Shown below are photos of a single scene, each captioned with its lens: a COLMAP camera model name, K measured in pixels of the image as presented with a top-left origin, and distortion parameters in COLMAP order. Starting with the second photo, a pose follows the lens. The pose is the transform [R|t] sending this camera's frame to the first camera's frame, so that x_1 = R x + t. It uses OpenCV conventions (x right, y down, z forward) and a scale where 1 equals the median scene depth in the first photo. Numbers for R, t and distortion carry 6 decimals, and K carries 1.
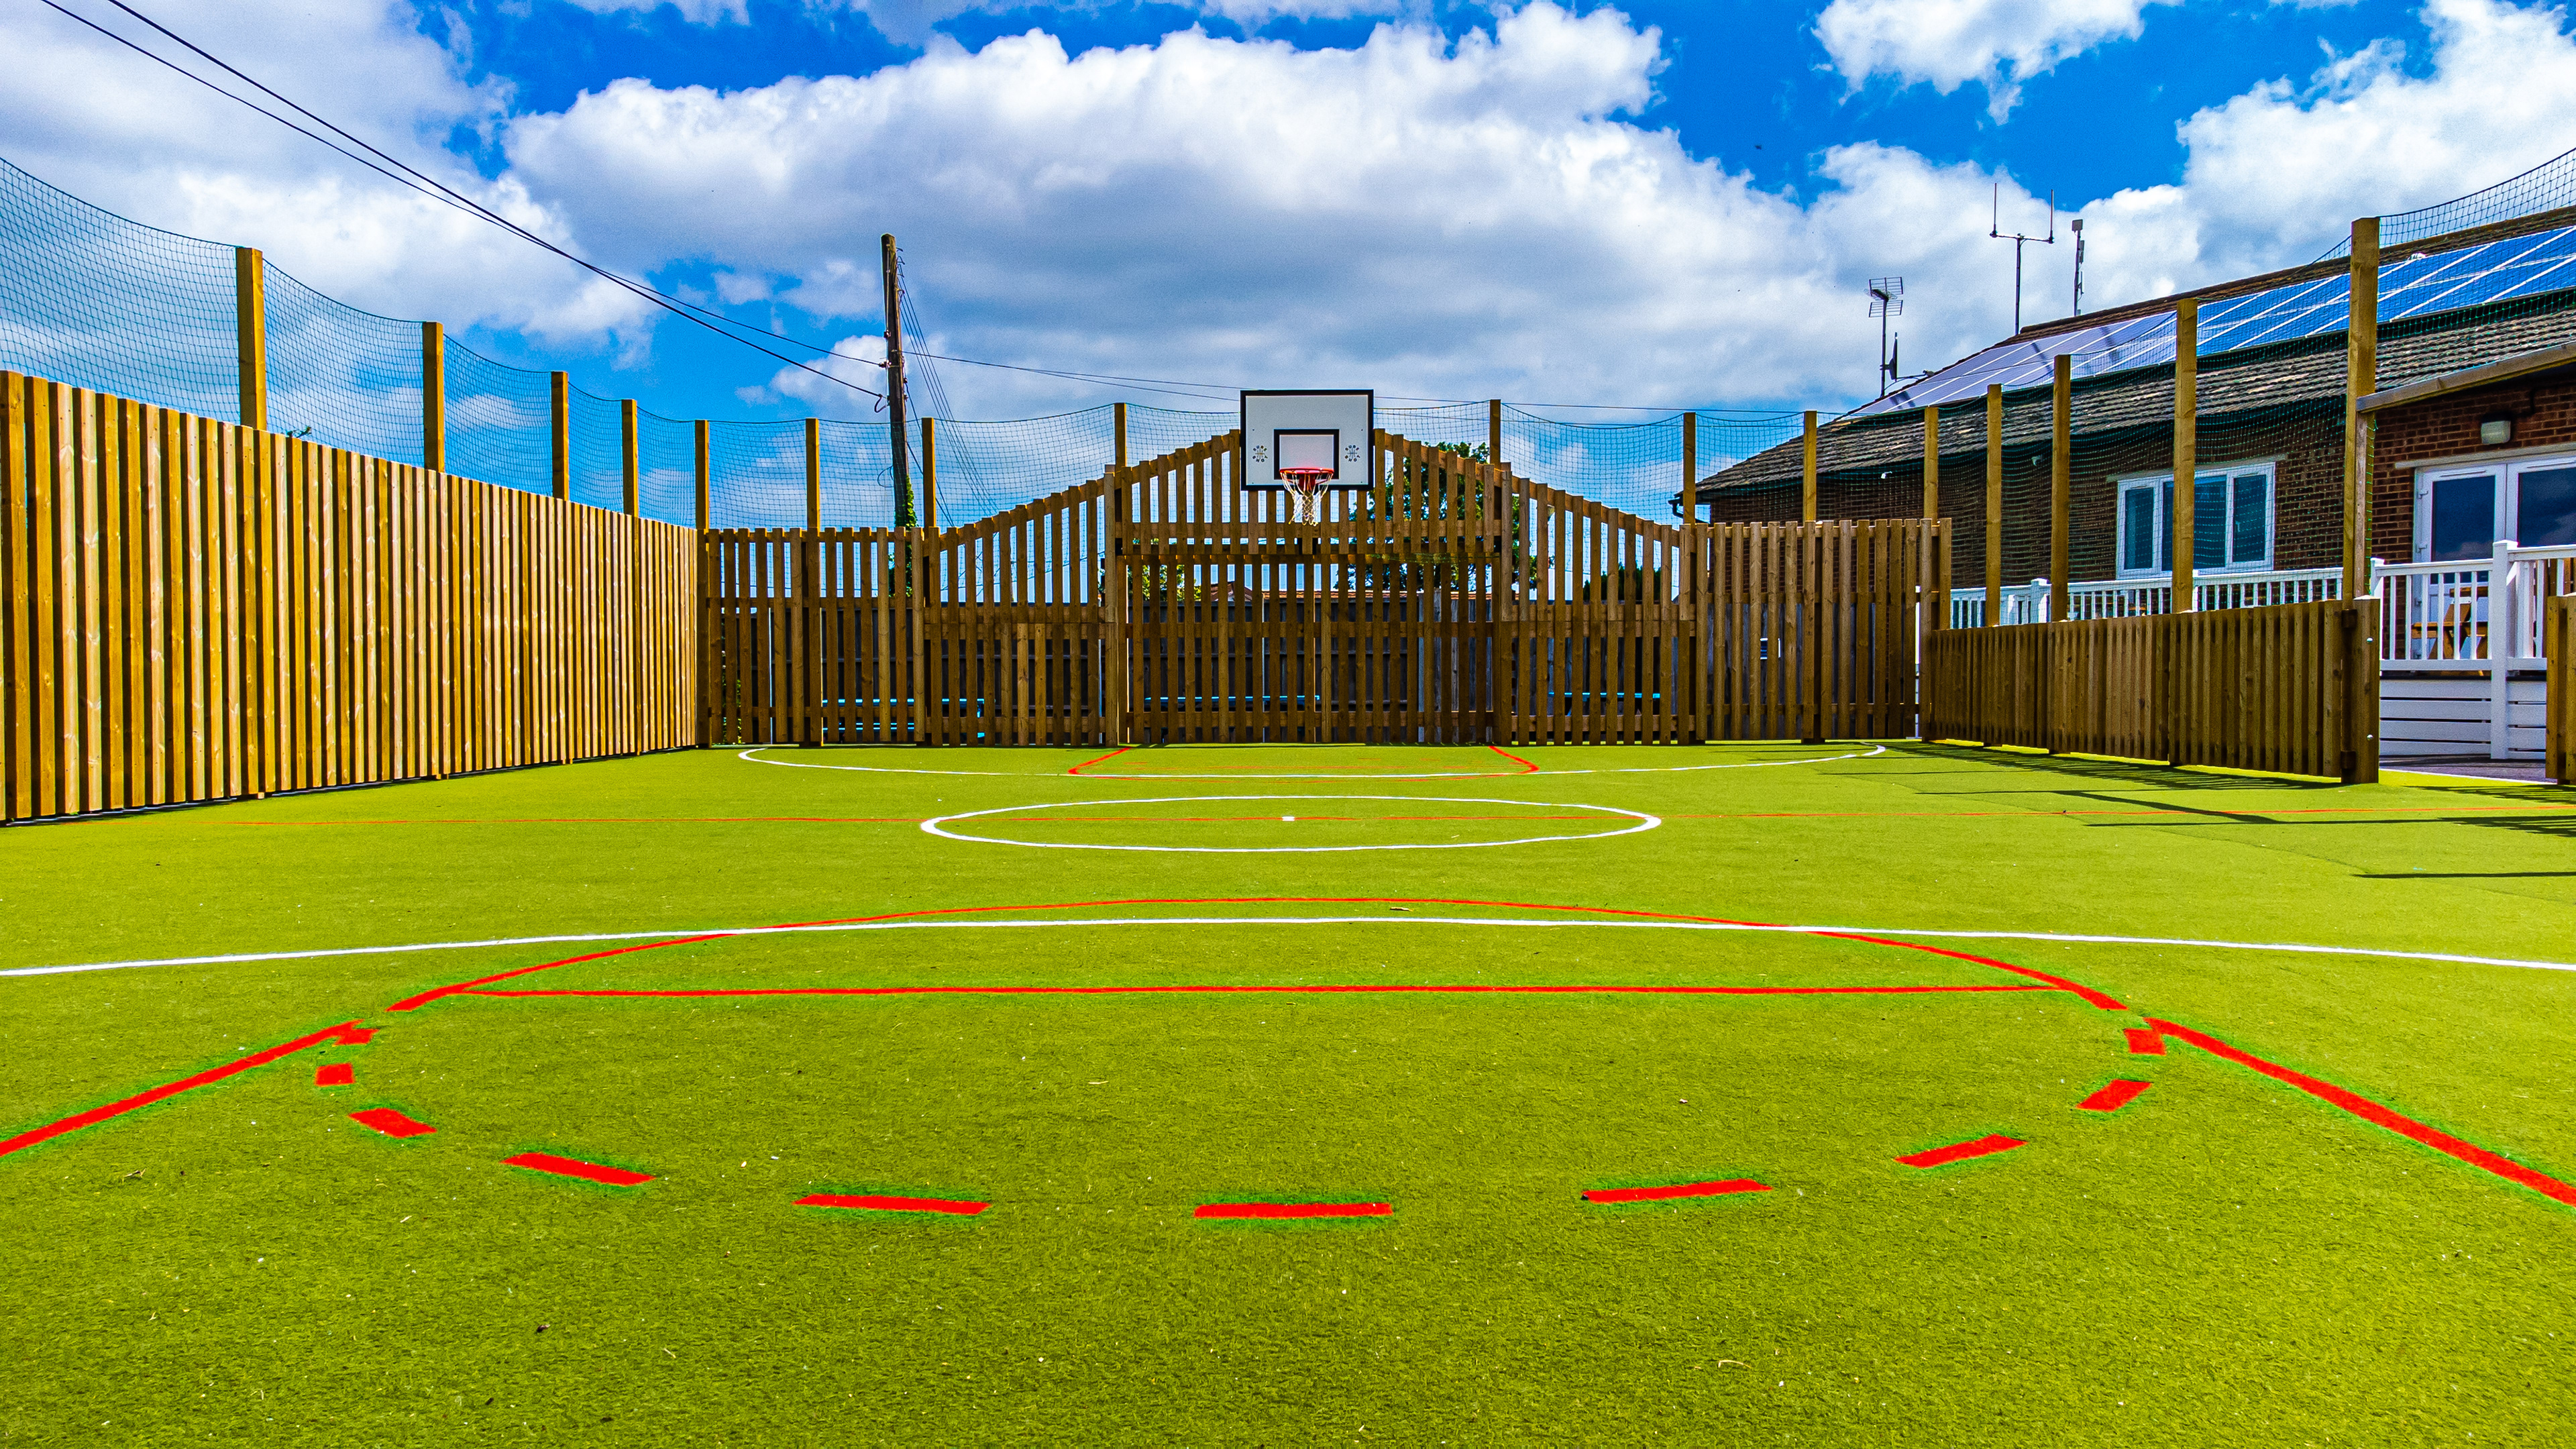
lens RADIAL K [[1931.1, 0, 1288.0], [0, 1931.1, 724.5], [0, 0, 1]] dist [-0.002364, 0.109438]
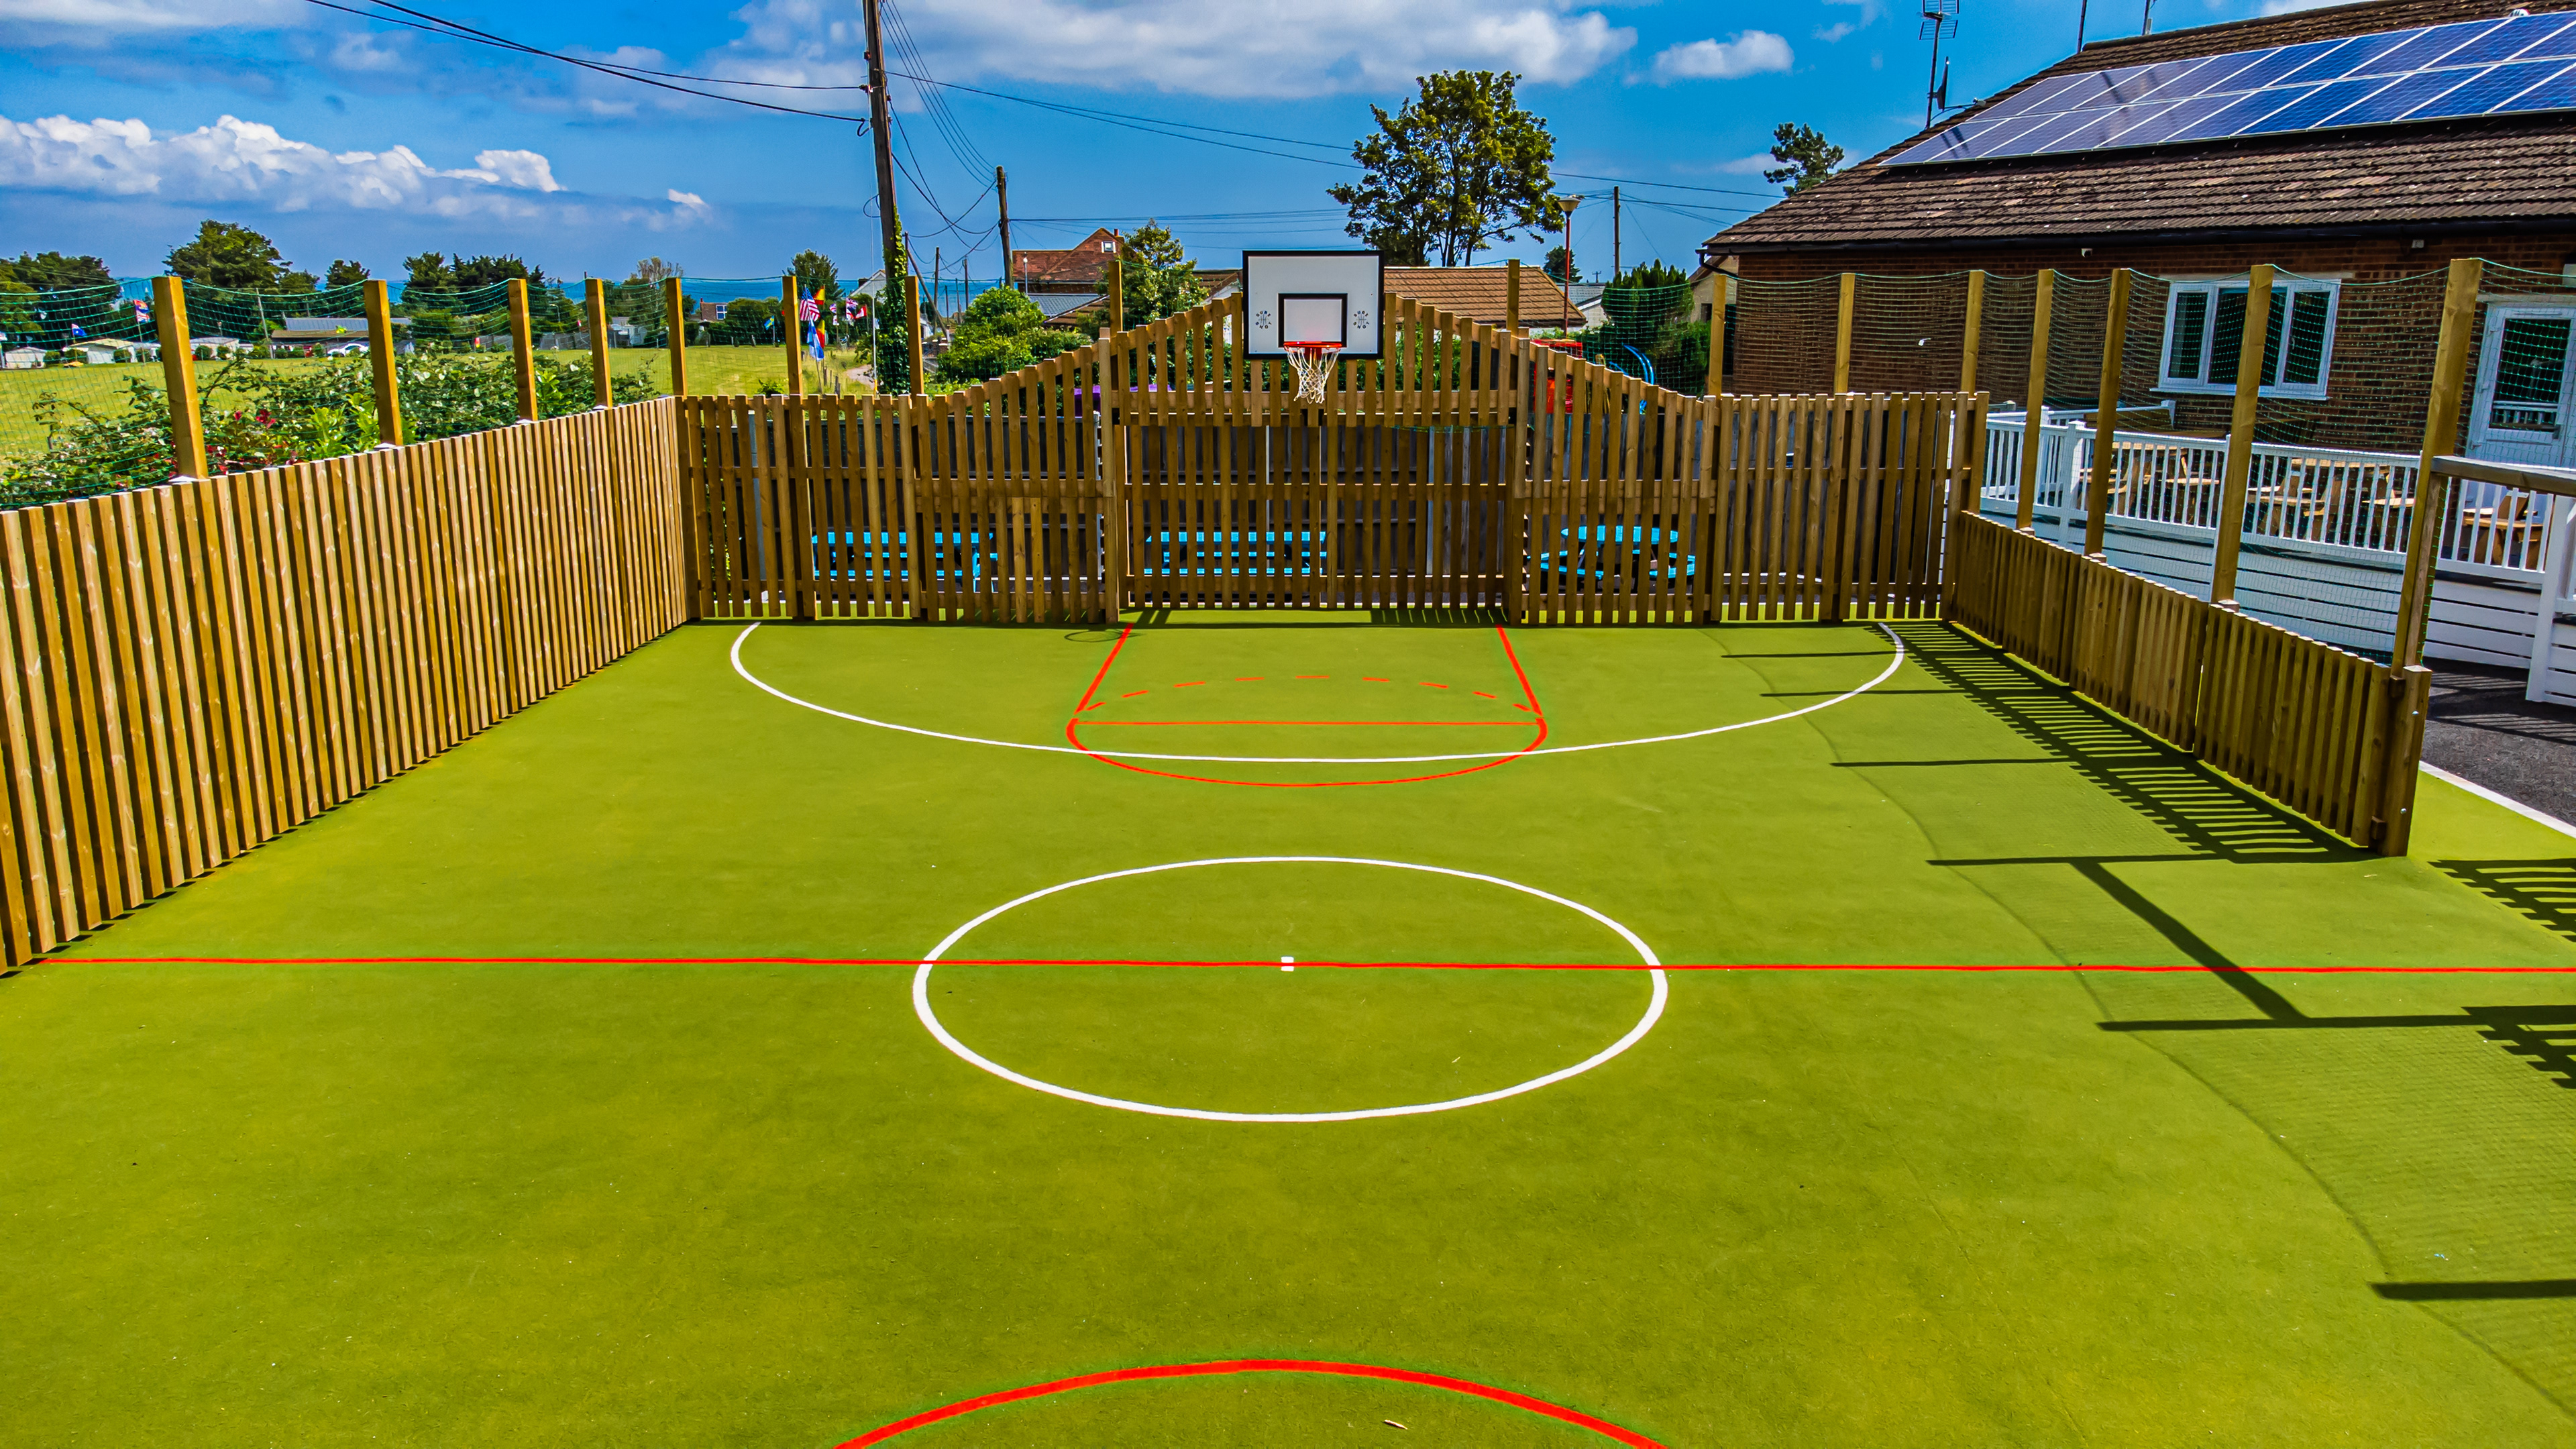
lens RADIAL K [[1932.0, 0, 1288.0], [0, 1932.0, 724.5], [0, 0, 1]] dist [-0.014646, 0.125138]
pose [[0.999986, 0.003575, -0.004005, 0.001948], [-0.002690, 0.979277, 0.202510, -0.138384], [0.004646, -0.202496, 0.979272, 0.033504]]
